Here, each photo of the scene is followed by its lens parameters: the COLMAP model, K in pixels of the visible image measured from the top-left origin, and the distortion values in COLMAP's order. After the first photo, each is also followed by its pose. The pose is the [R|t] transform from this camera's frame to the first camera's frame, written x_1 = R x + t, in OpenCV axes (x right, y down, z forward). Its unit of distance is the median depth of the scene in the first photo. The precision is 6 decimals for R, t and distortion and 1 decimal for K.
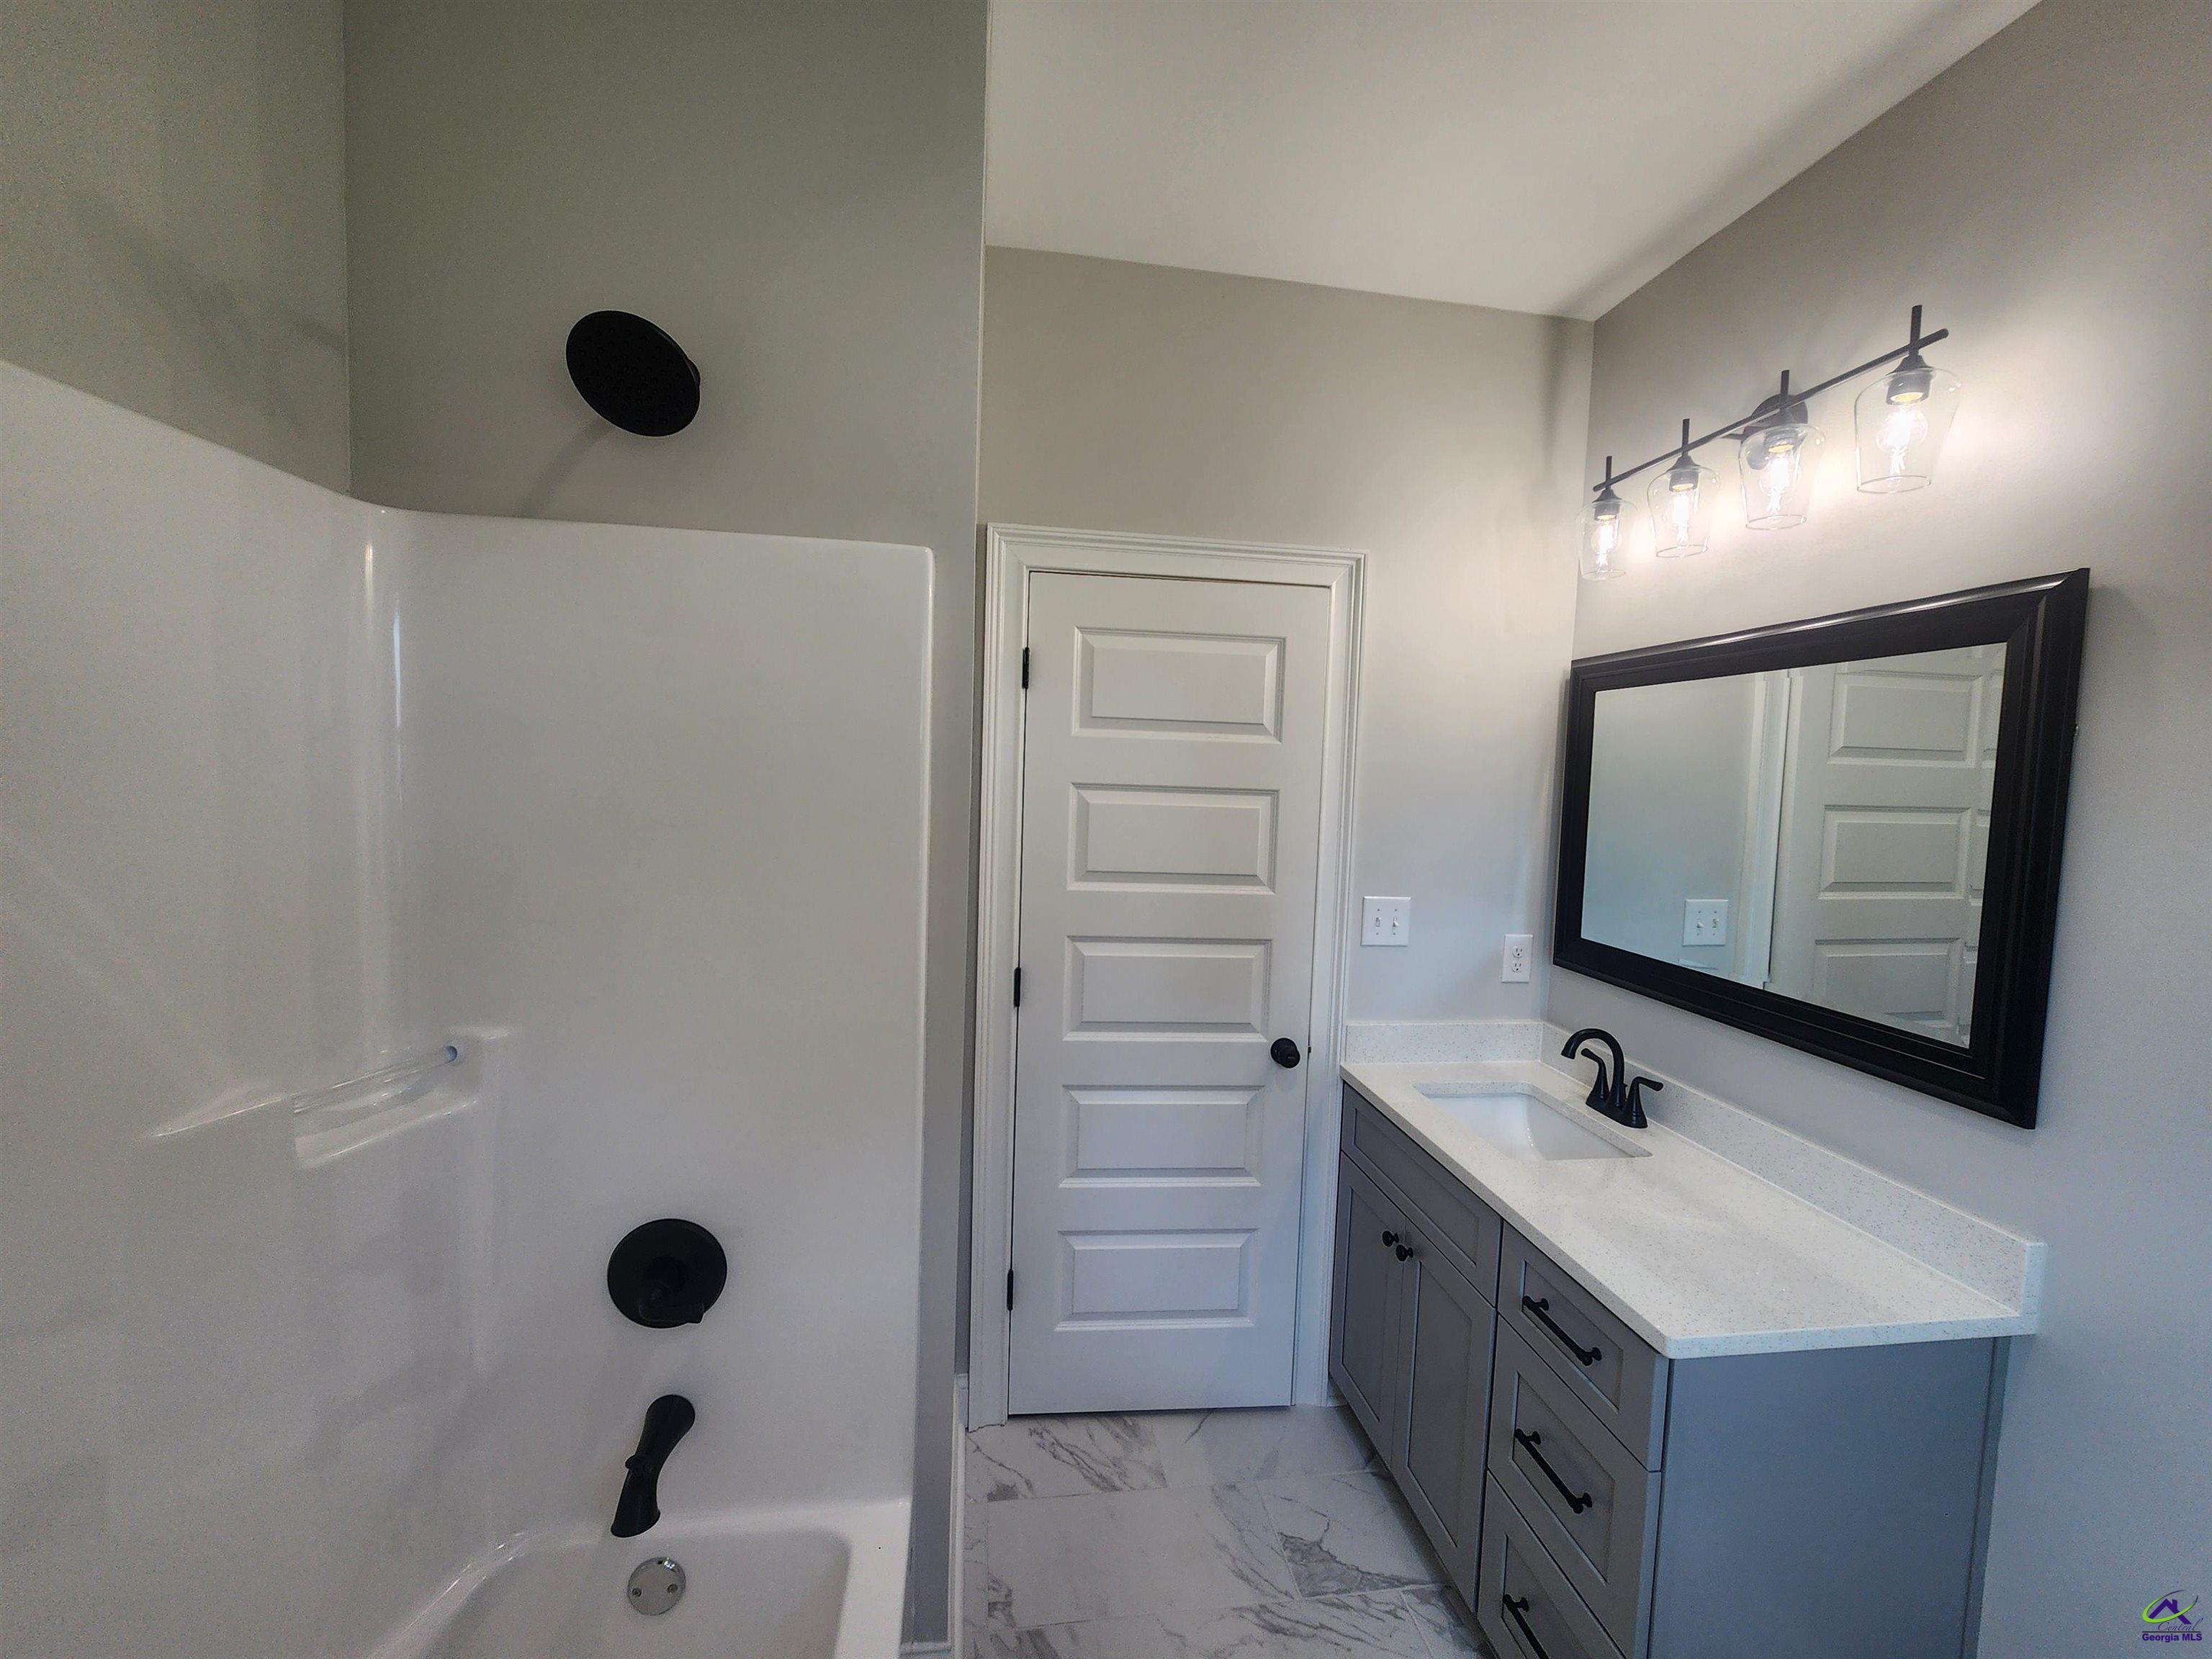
lens RADIAL K [[908.9, 0, 1103.0], [0, 908.9, 830.8], [0, 0, 1]] dist [-0.002222, -0.000645]
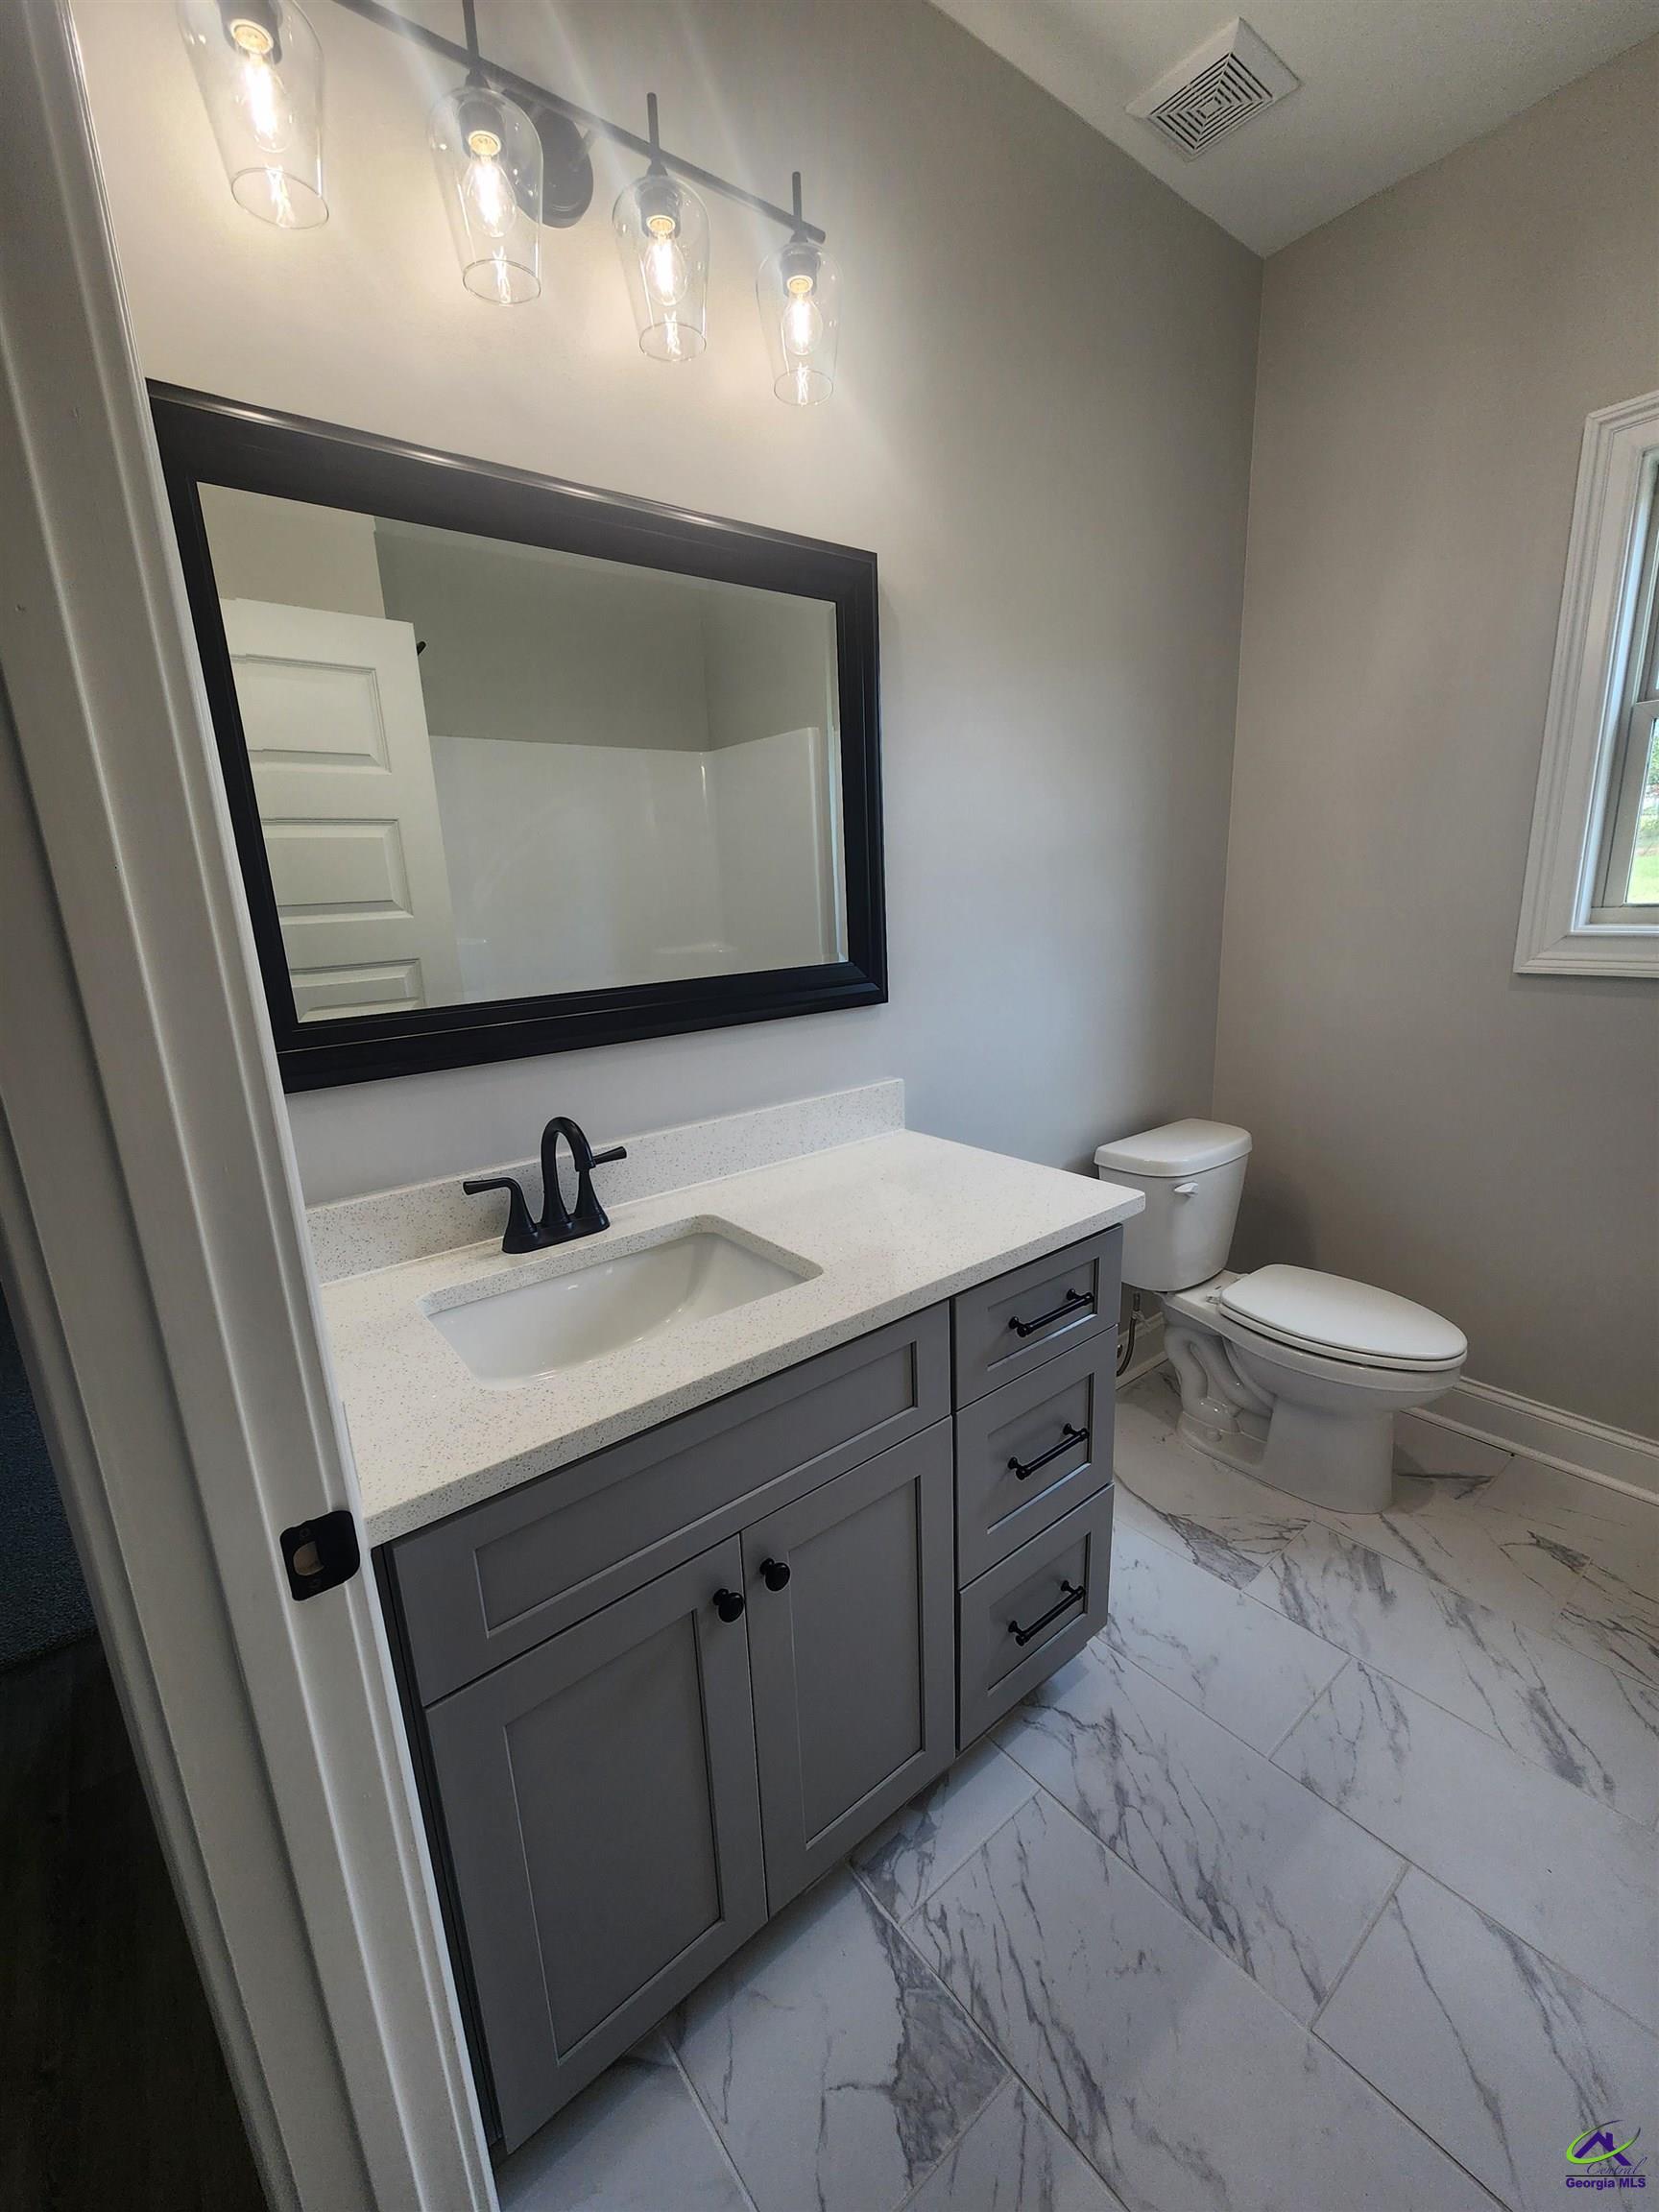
lens RADIAL K [[908.9, 0, 820.7], [0, 908.9, 1112.6], [0, 0, 1]] dist [-0.002222, -0.000645]
pose [[-0.512699, -0.218760, 0.830231, -0.078750], [0.084494, 0.949444, 0.302351, 0.043416], [-0.854401, 0.225165, -0.468295, 1.252301]]
